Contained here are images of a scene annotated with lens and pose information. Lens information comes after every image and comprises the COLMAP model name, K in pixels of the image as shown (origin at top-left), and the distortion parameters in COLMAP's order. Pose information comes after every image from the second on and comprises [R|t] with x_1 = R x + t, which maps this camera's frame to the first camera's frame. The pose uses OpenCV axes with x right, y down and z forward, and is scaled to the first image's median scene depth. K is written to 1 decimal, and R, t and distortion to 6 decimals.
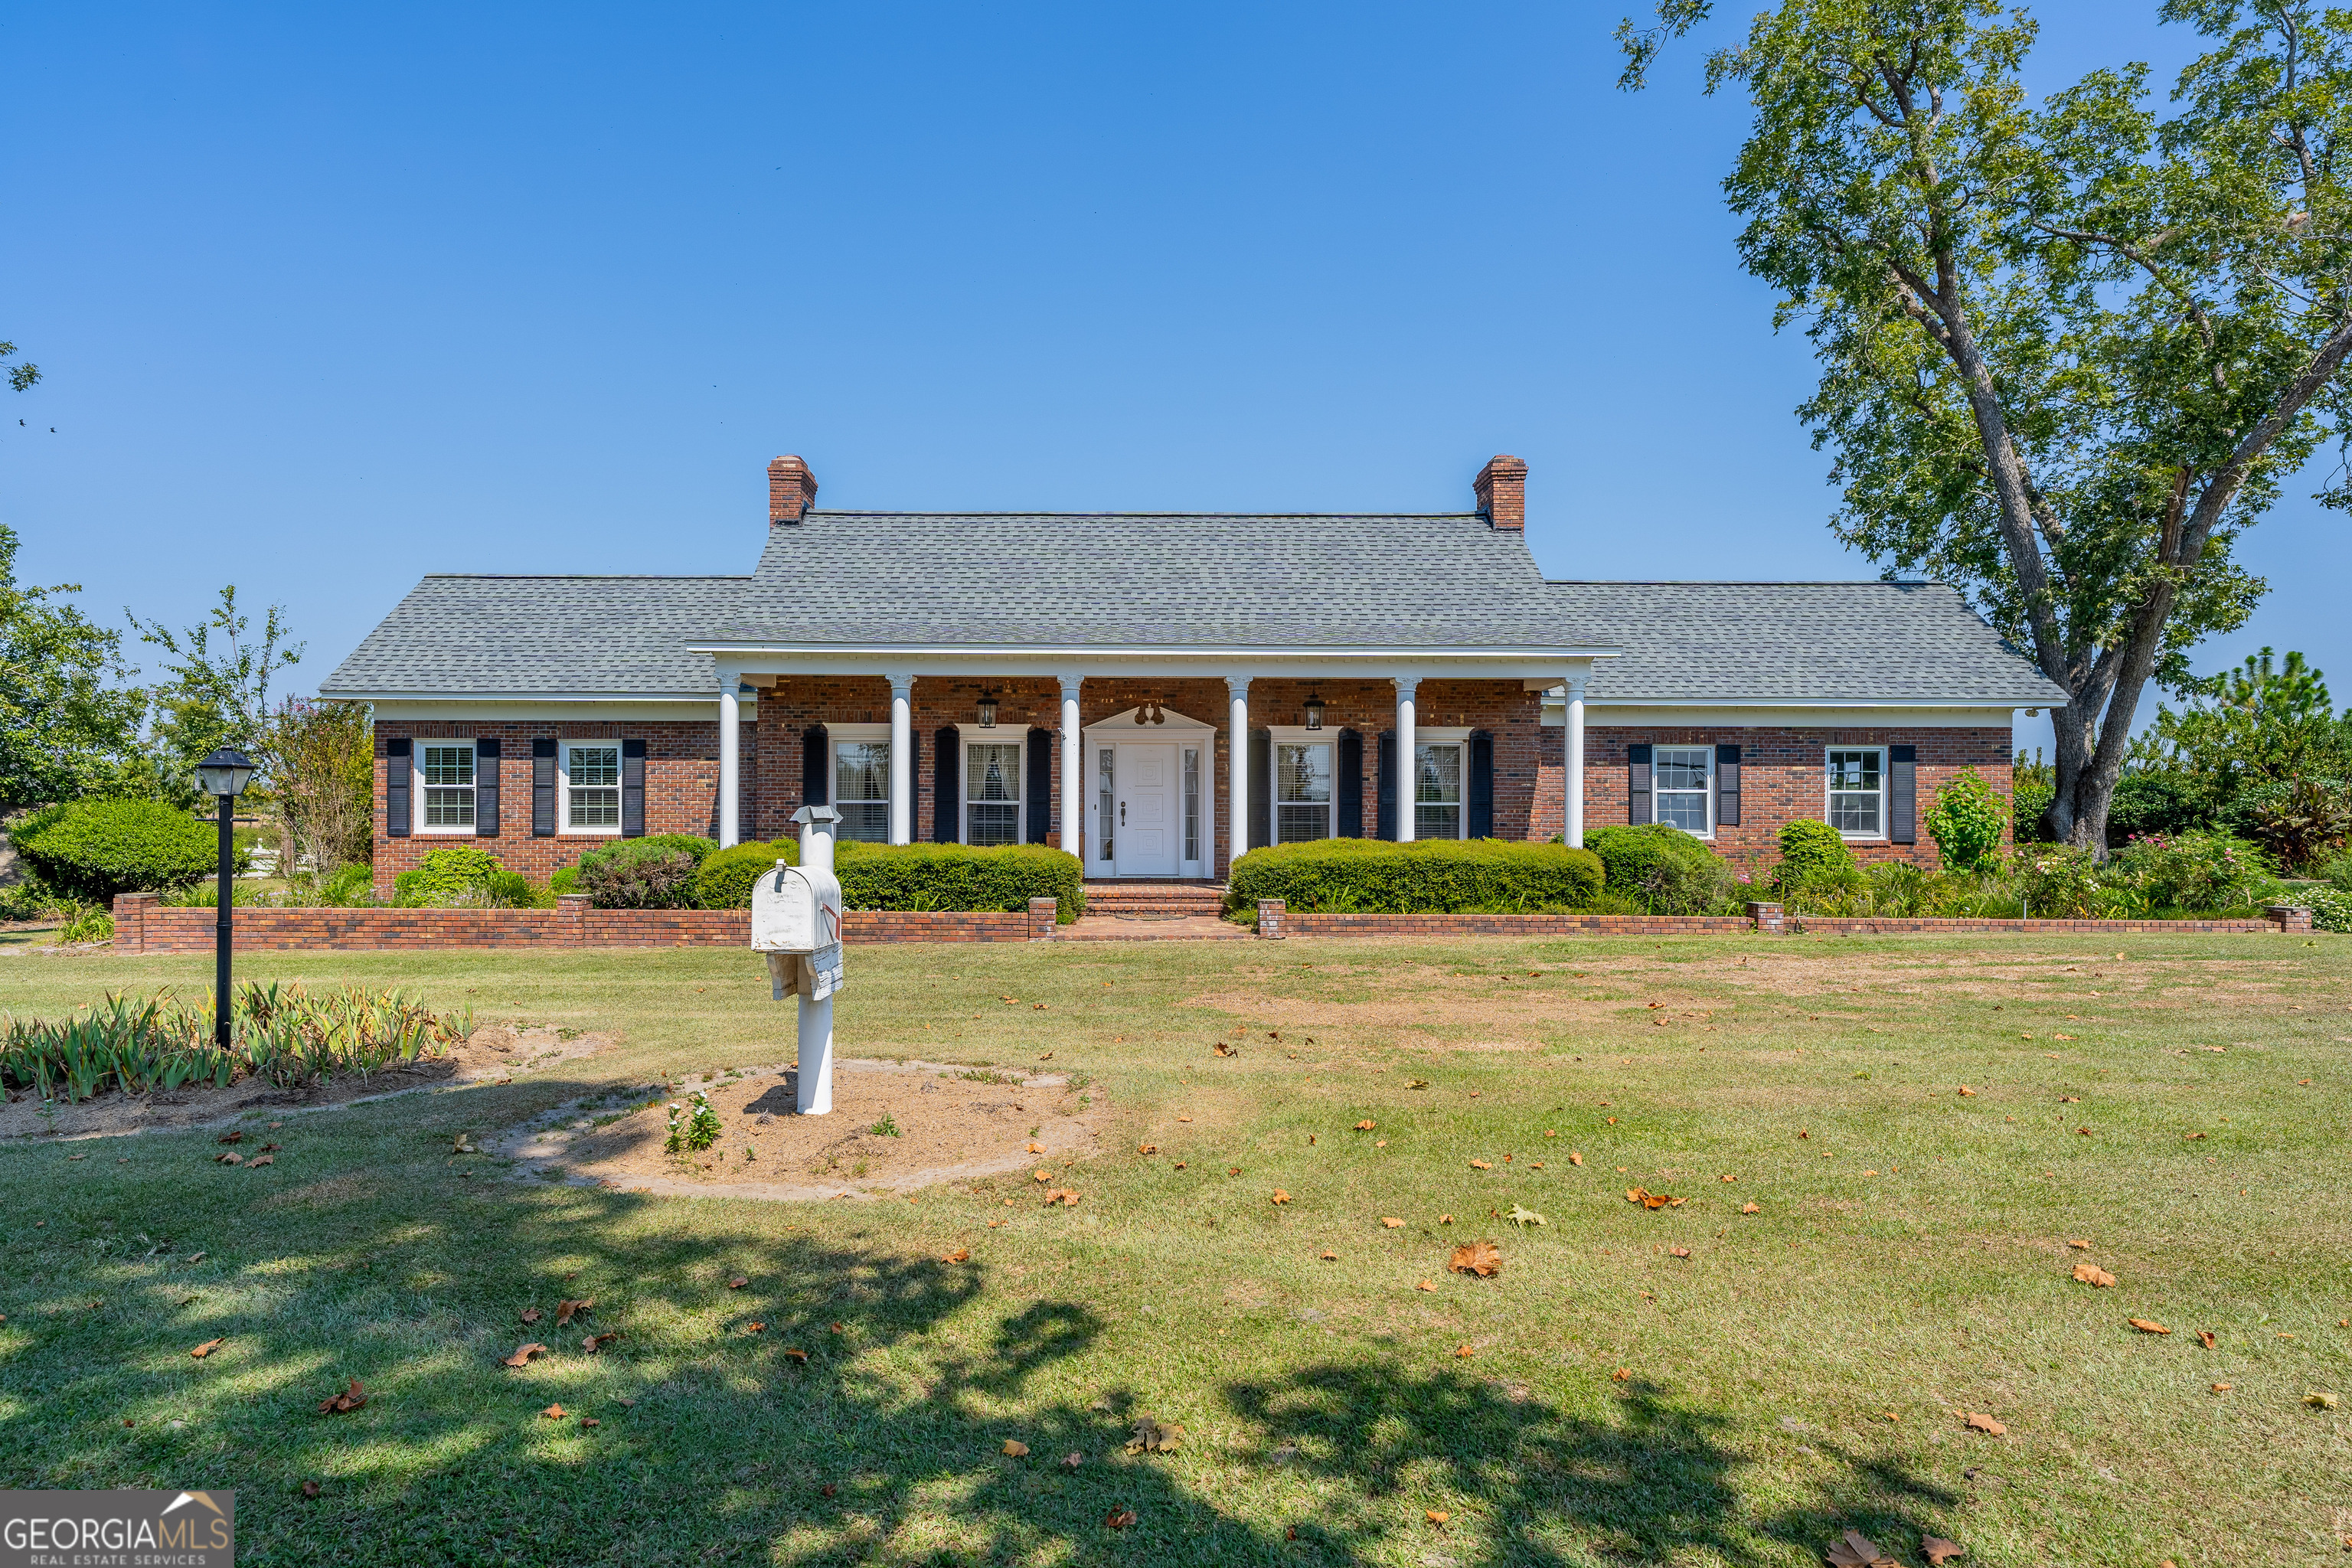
lens RADIAL K [[1124.9, 0, 1172.7], [0, 1124.9, 798.7], [0, 0, 1]] dist [-0.000320, -0.000069]
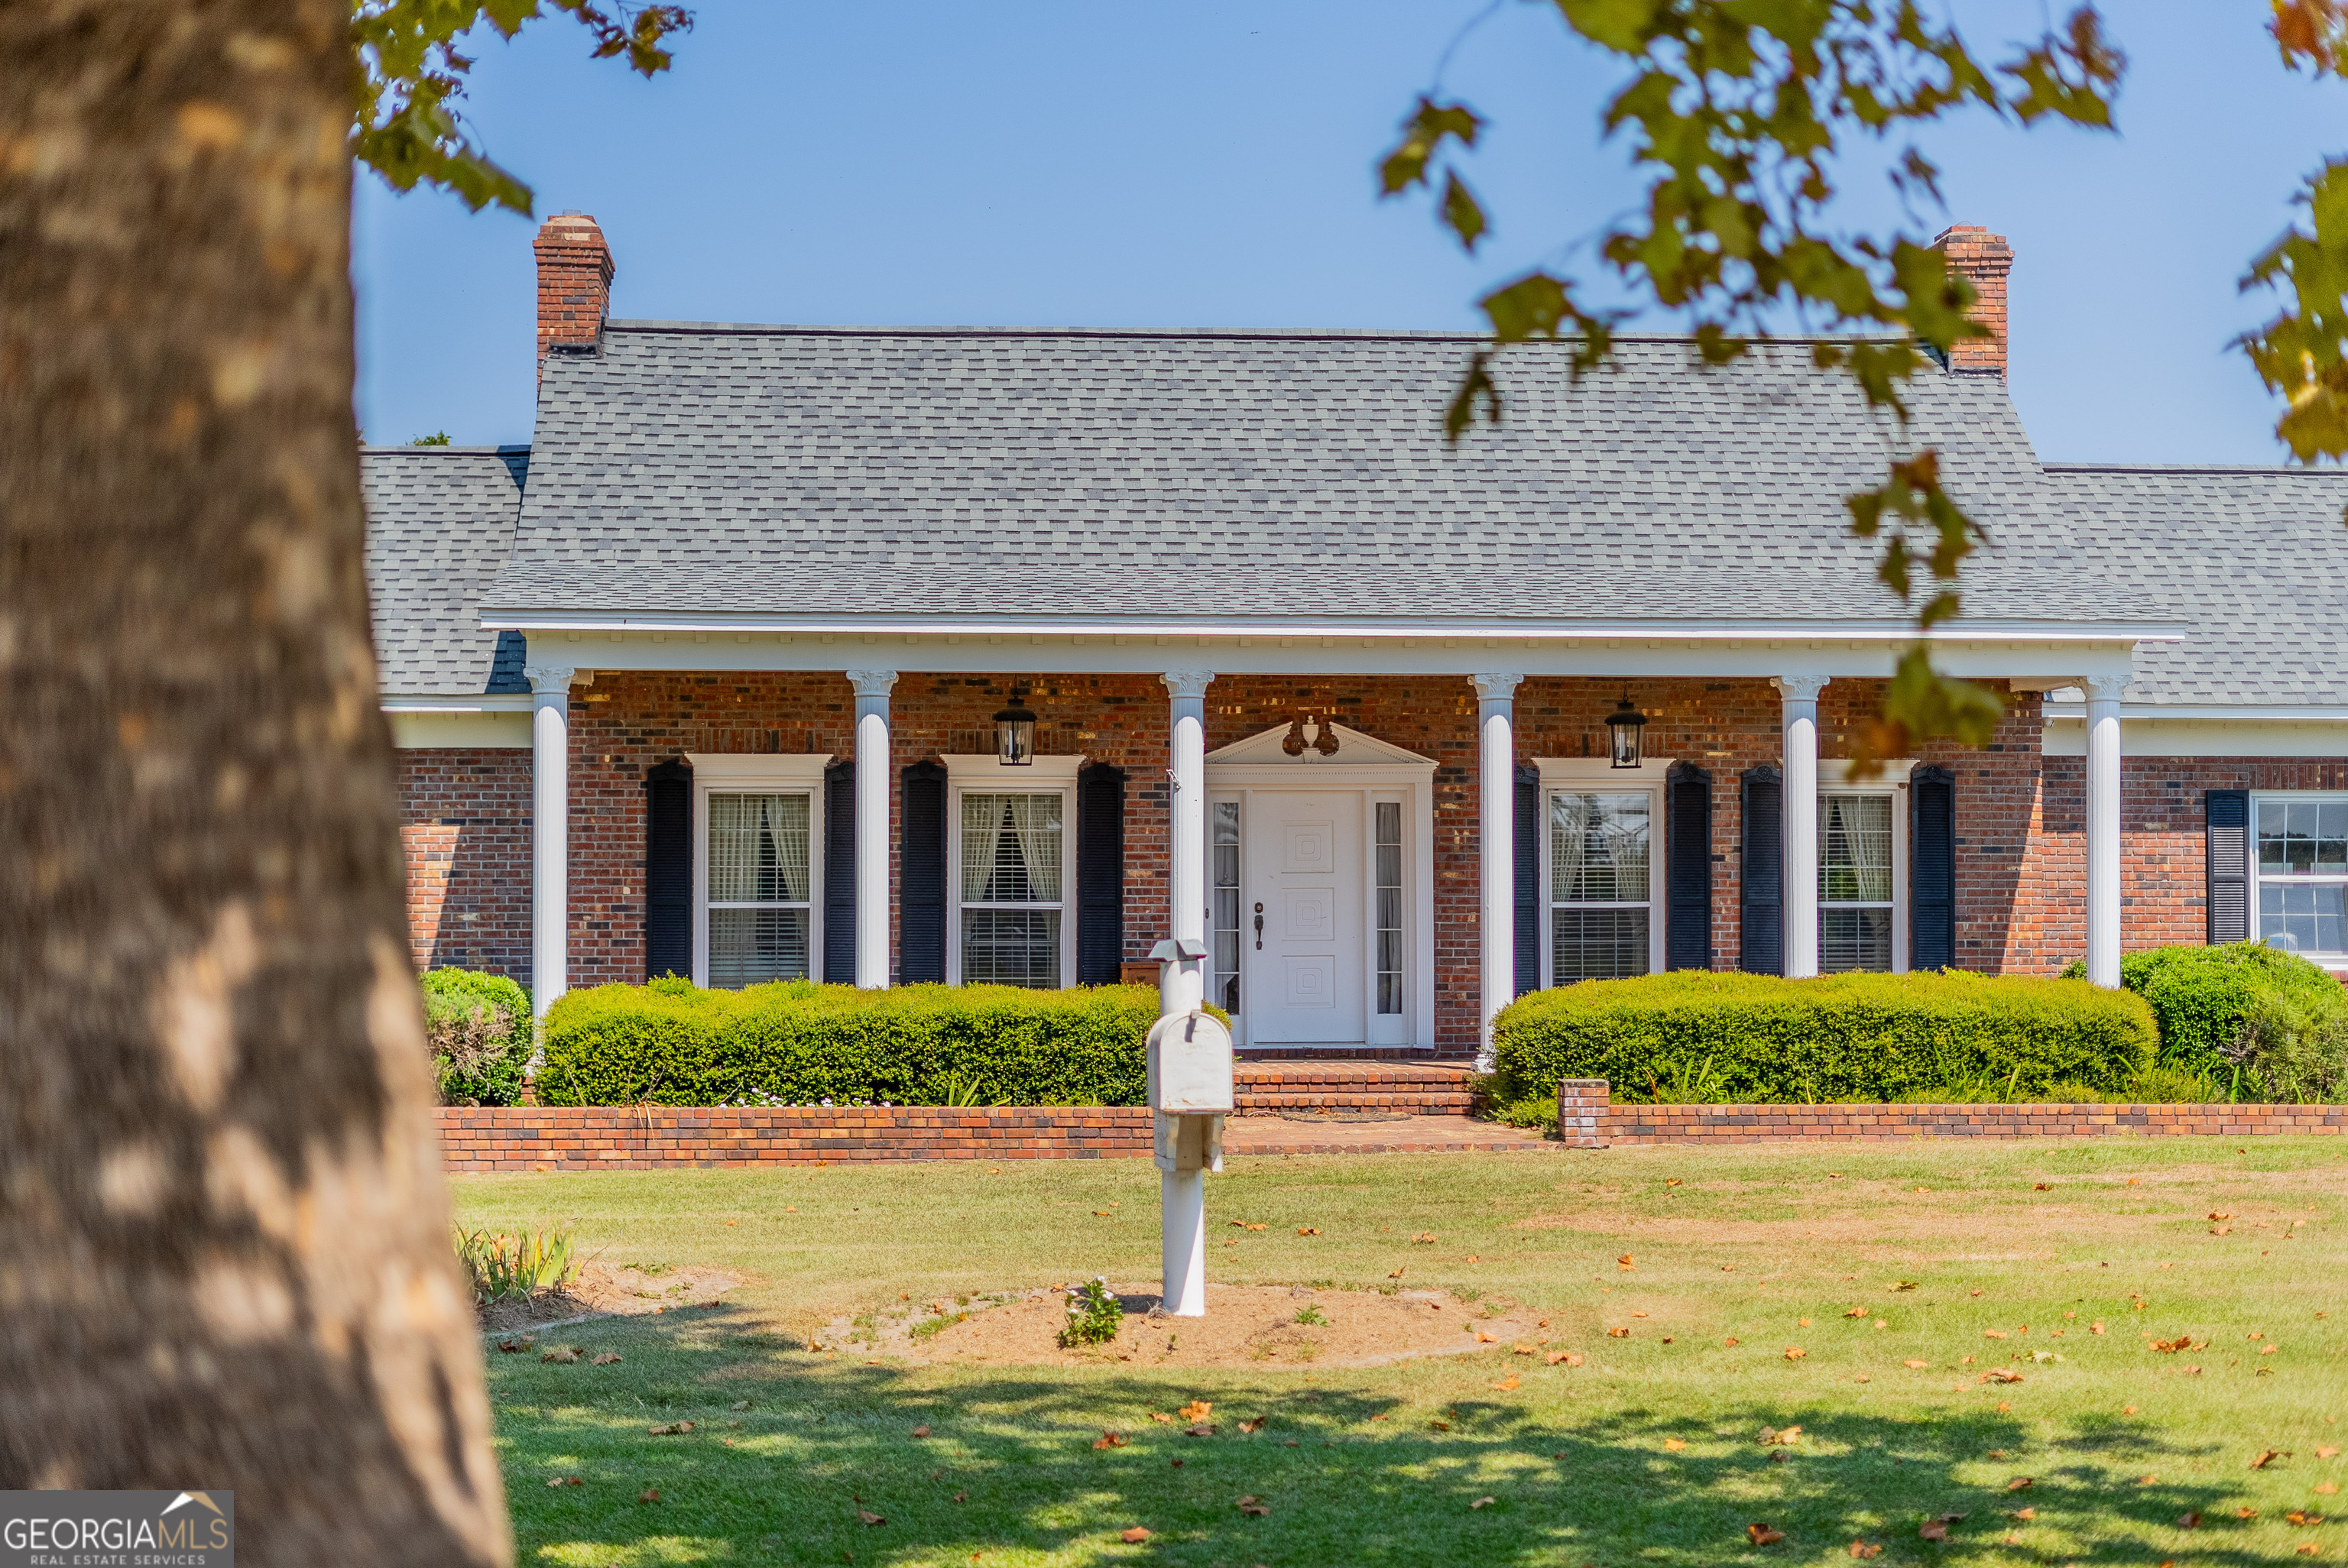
lens RADIAL K [[3383.9, 0, 1174.7], [0, 3383.9, 780.9], [0, 0, 1]] dist [0.015582, 0.000000]
pose [[0.997530, -0.001325, 0.070222, -0.199964], [0.002653, 0.999819, -0.018819, -0.025229], [-0.070185, 0.018959, 0.997354, -0.584943]]
